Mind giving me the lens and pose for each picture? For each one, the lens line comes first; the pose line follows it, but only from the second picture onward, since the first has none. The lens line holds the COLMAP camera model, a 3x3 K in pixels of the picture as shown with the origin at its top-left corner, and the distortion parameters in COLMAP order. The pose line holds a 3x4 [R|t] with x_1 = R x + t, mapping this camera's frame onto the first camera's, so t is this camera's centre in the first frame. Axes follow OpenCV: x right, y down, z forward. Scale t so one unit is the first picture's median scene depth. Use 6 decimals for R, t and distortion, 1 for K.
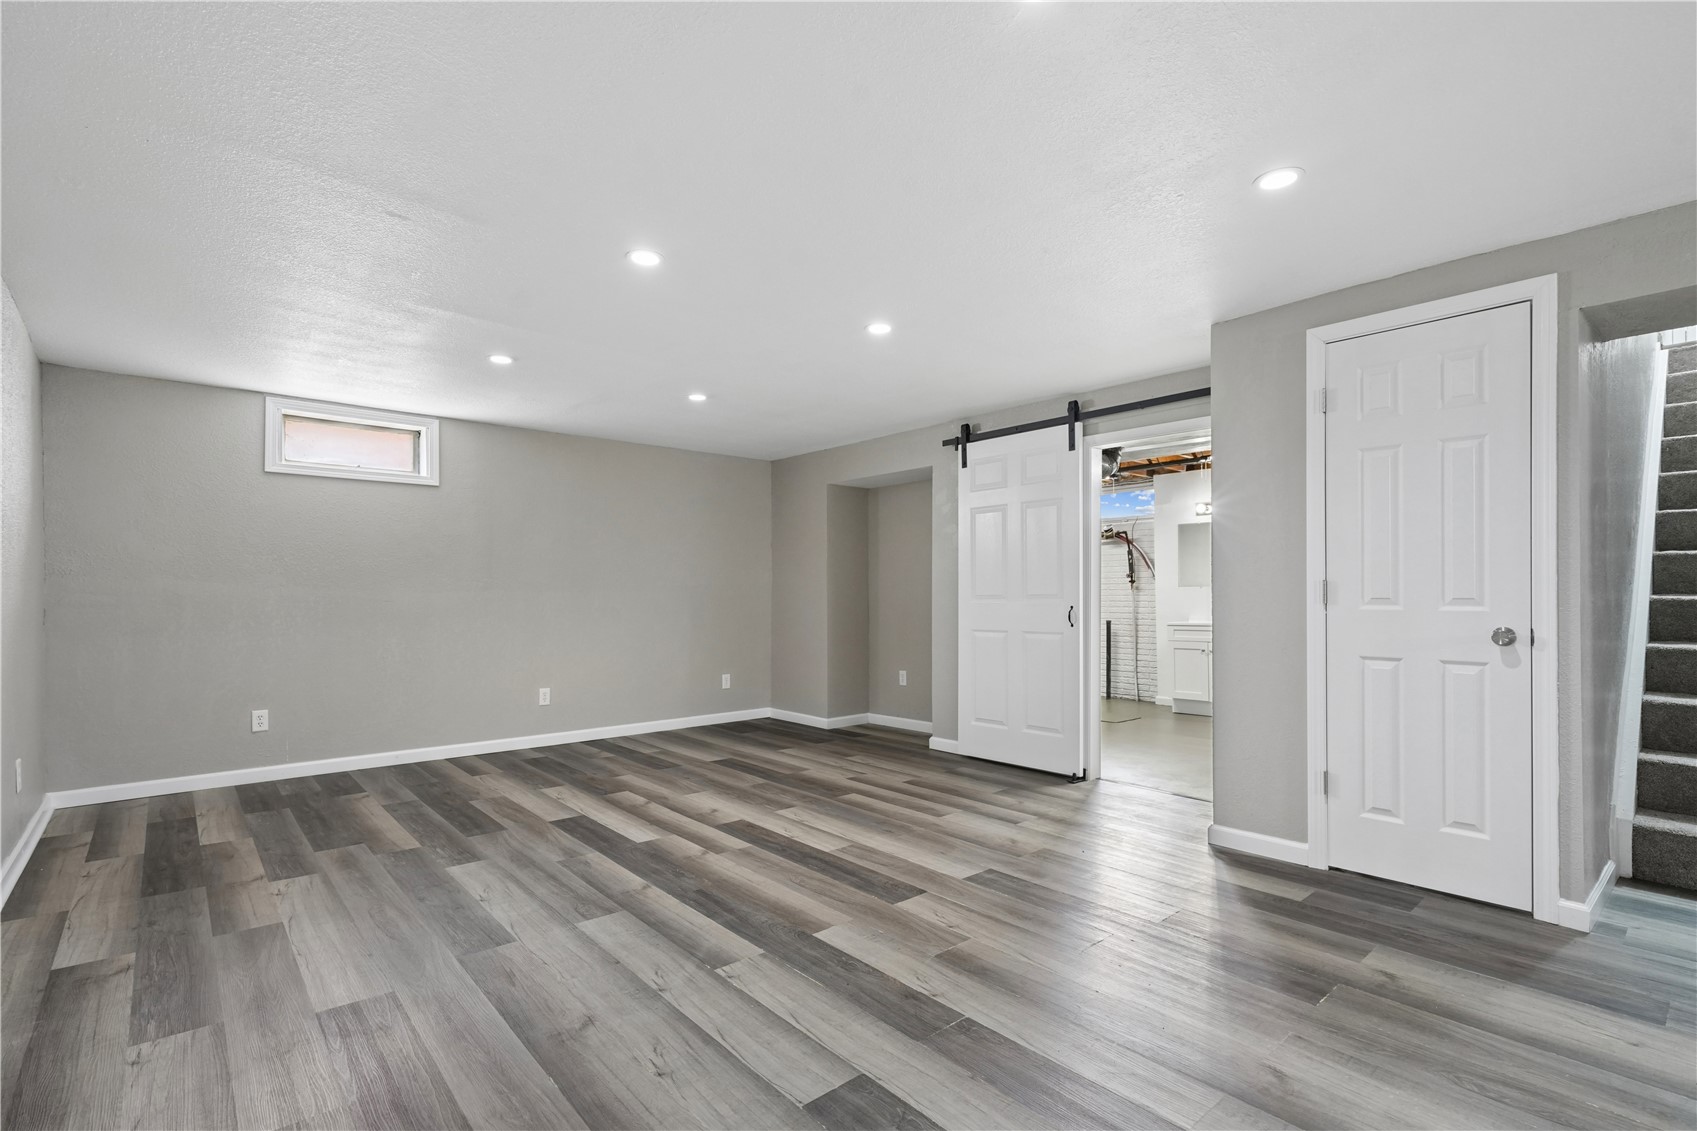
lens RADIAL K [[781.4, 0, 847.0], [0, 781.4, 589.2], [0, 0, 1]] dist [-0.002257, -0.000207]
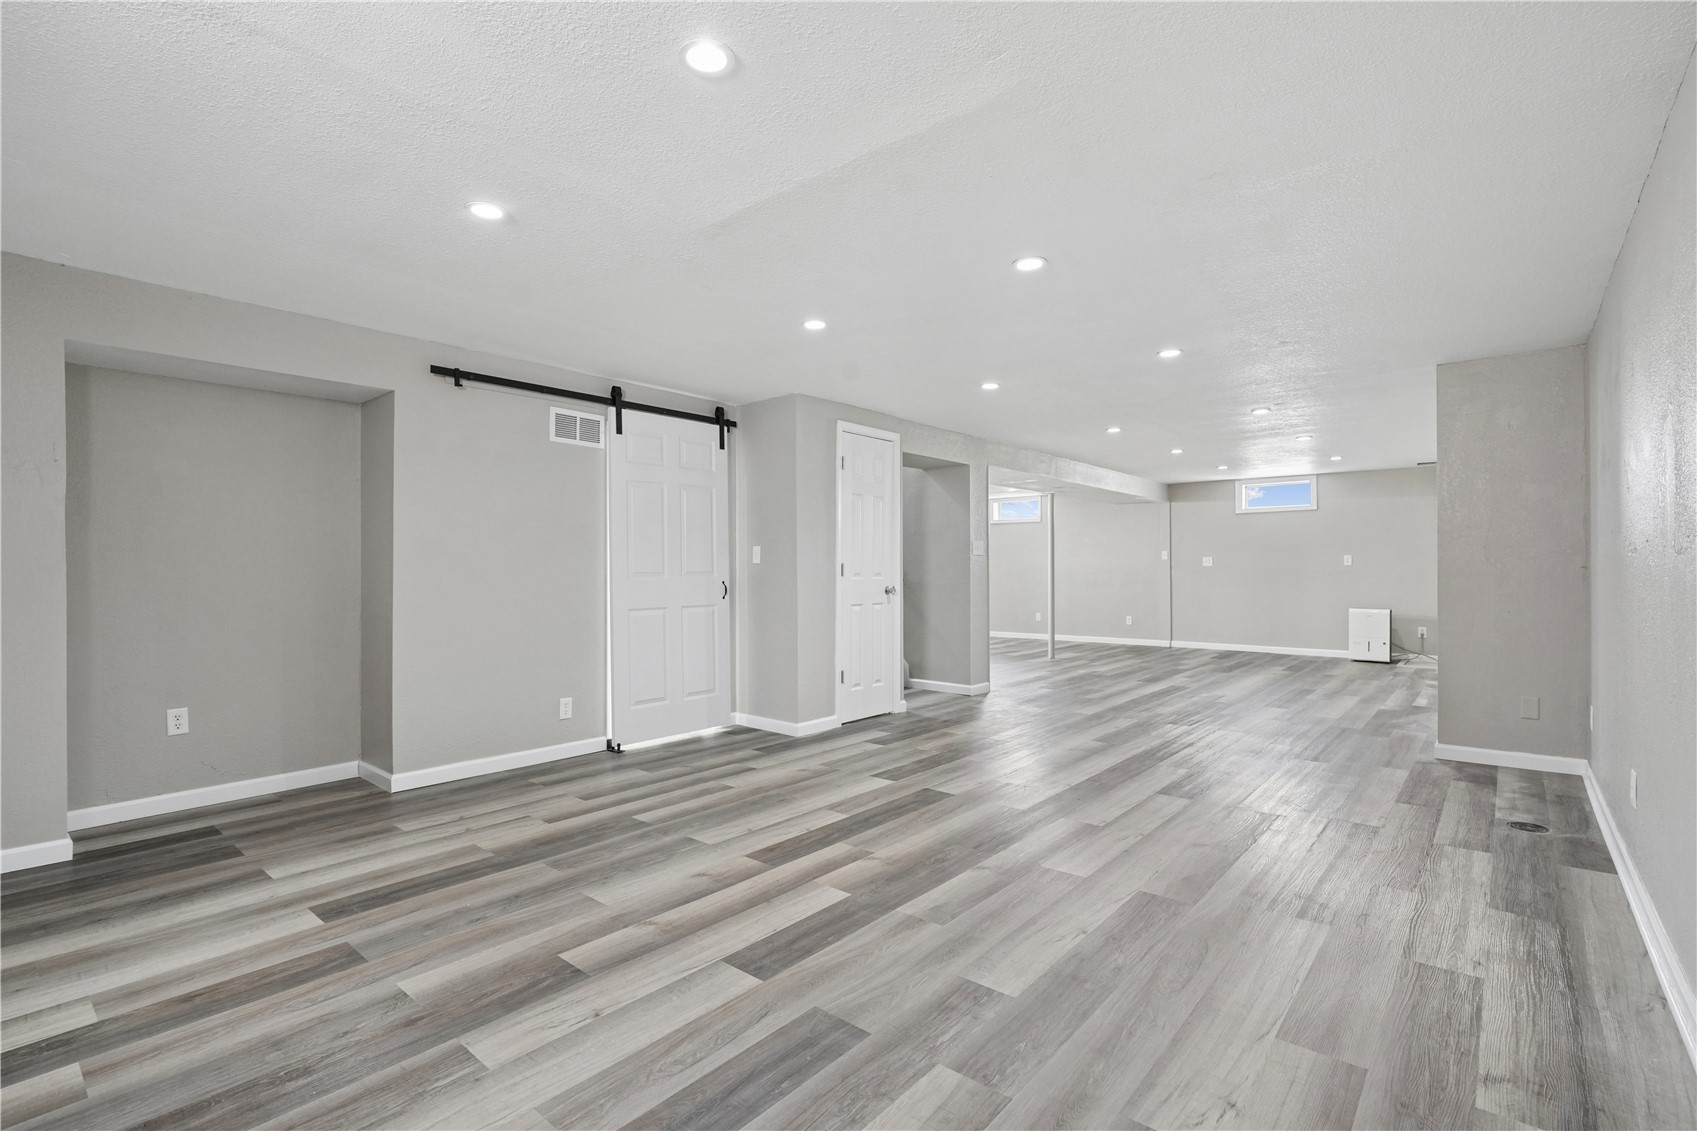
lens RADIAL K [[781.4, 0, 842.5], [0, 781.4, 565.4], [0, 0, 1]] dist [-0.002257, -0.000207]
pose [[-0.145192, 0.009559, 0.989357, -1.008773], [-0.002562, 0.999946, -0.010038, 0.009824], [-0.989400, -0.003992, -0.145160, 1.101029]]
